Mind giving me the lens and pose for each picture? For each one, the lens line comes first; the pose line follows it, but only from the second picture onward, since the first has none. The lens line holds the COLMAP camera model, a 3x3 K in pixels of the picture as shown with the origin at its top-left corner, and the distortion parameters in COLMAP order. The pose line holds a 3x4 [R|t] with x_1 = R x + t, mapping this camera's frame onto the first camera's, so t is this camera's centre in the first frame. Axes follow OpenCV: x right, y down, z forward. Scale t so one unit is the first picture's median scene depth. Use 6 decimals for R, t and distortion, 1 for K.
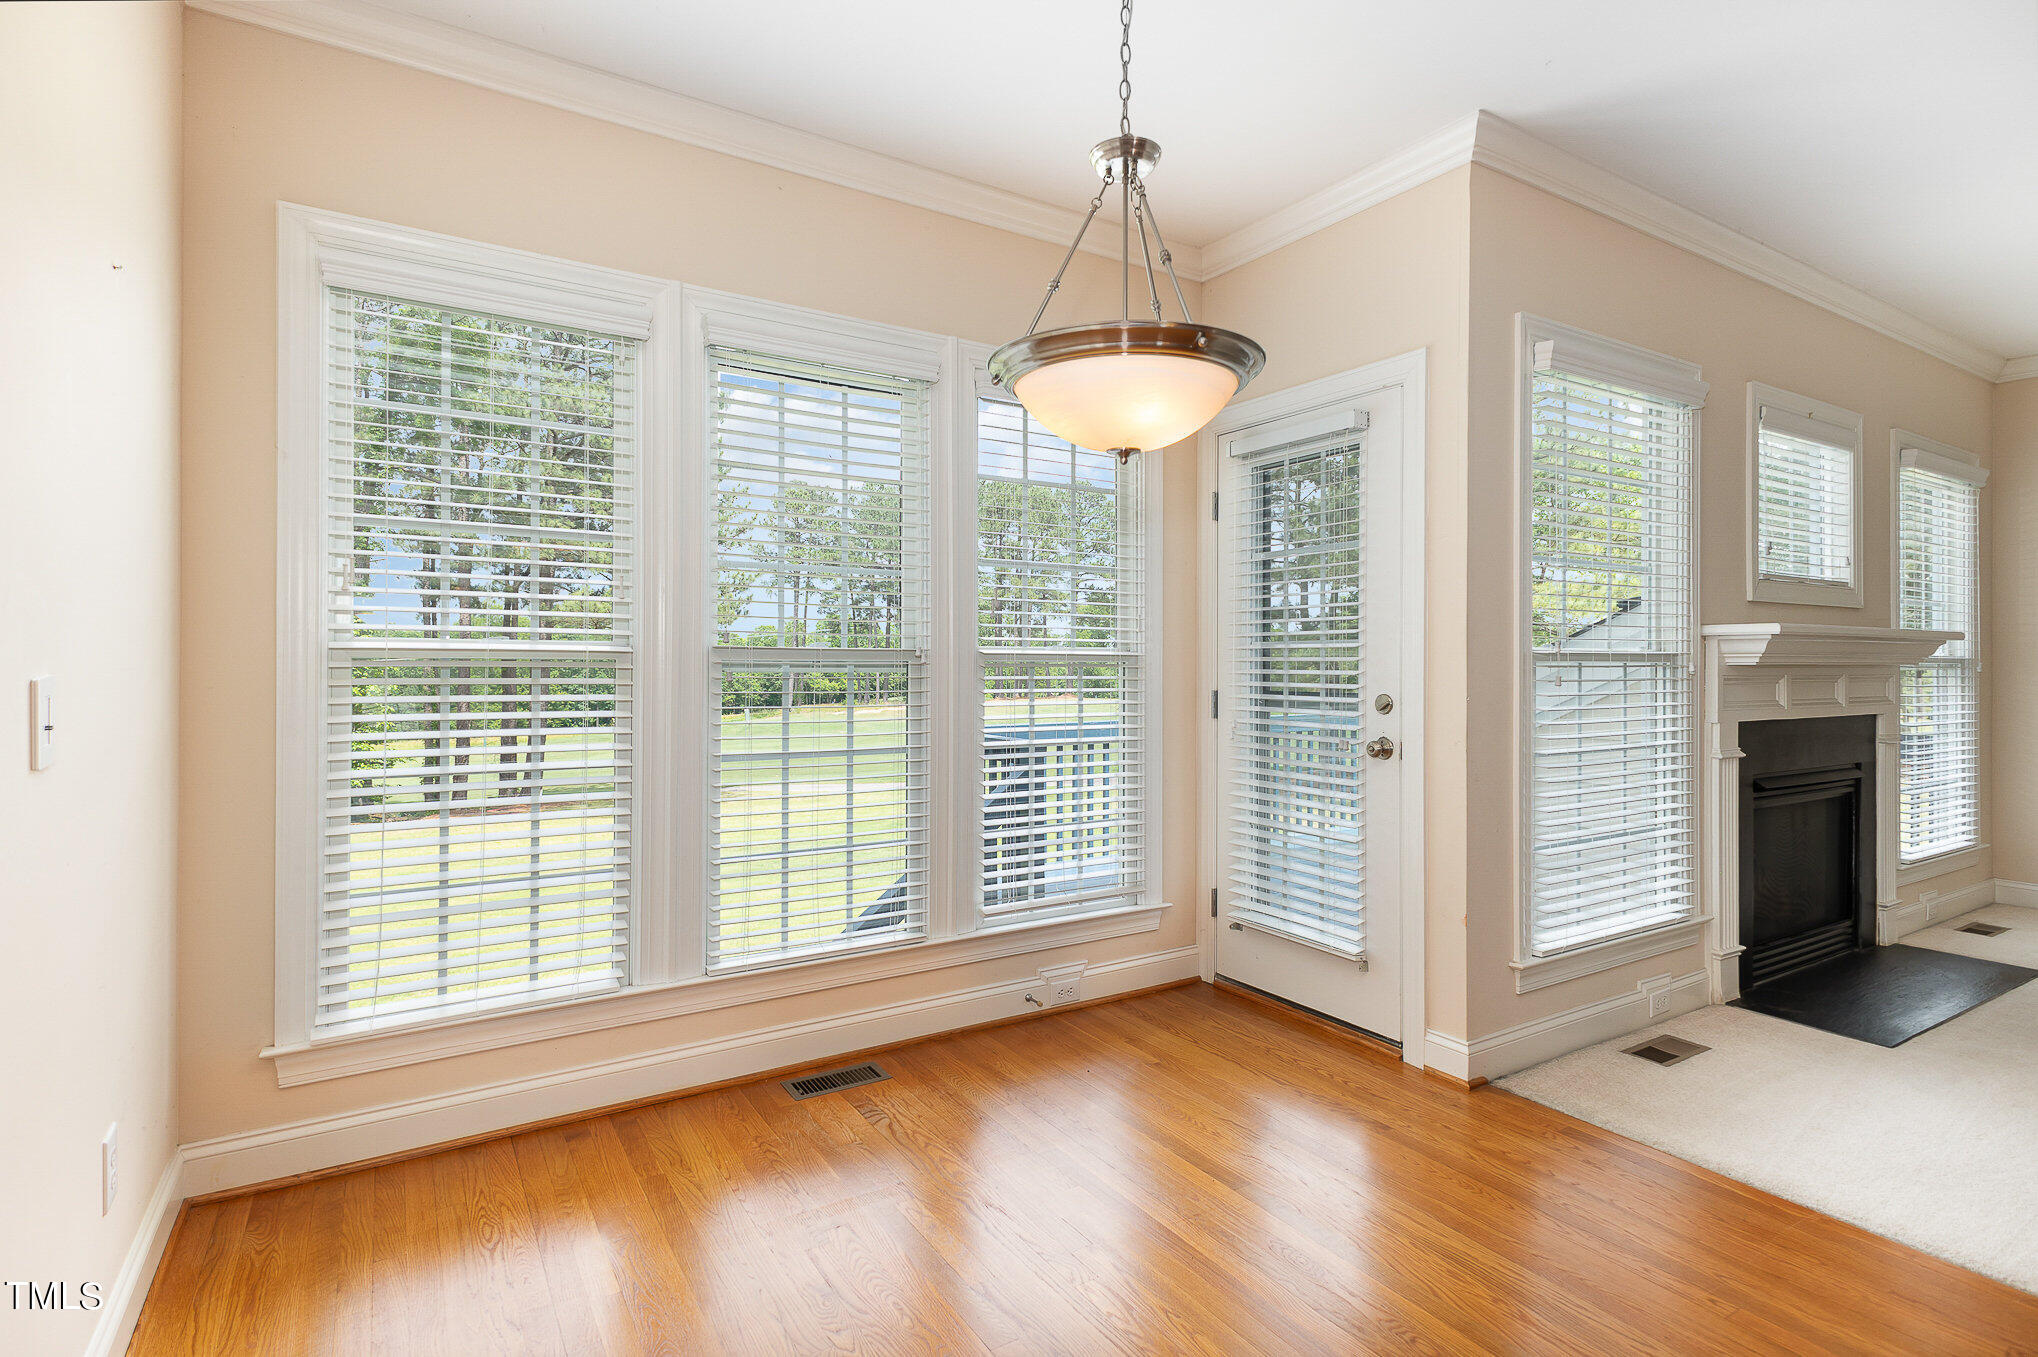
lens RADIAL K [[981.4, 0, 1020.9], [0, 981.4, 661.2], [0, 0, 1]] dist [-0.001340, -0.000143]
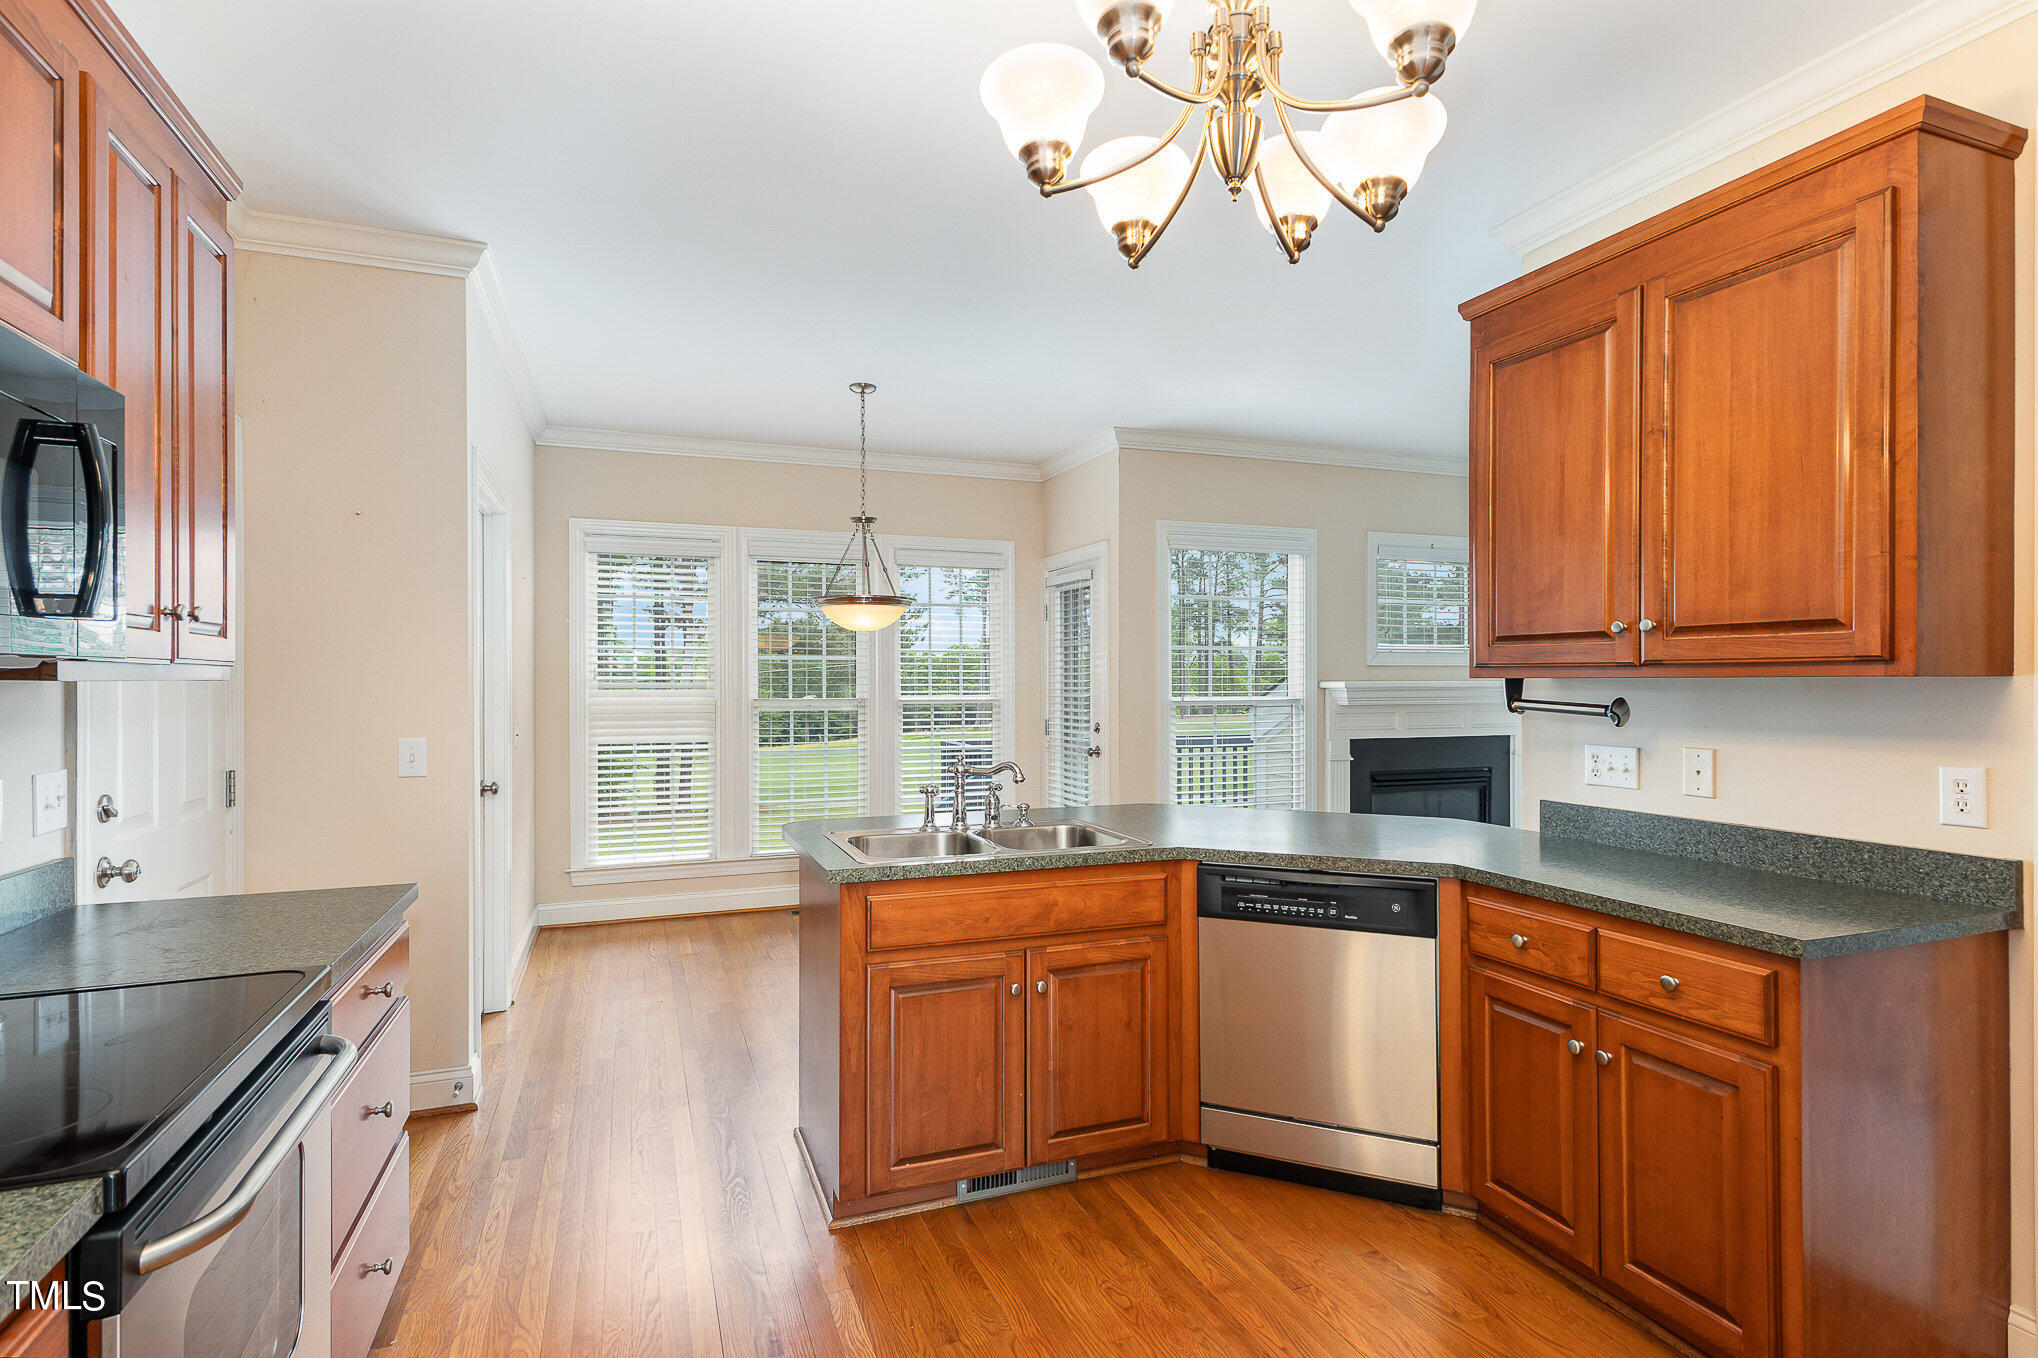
lens RADIAL K [[1025.9, 0, 1036.8], [0, 1025.9, 678.7], [0, 0, 1]] dist [0.001153, 0.000043]
pose [[0.981718, -0.003424, -0.190310, 0.632815], [0.003829, 0.999991, 0.001761, -0.053845], [0.190302, -0.002457, 0.981722, -0.940252]]
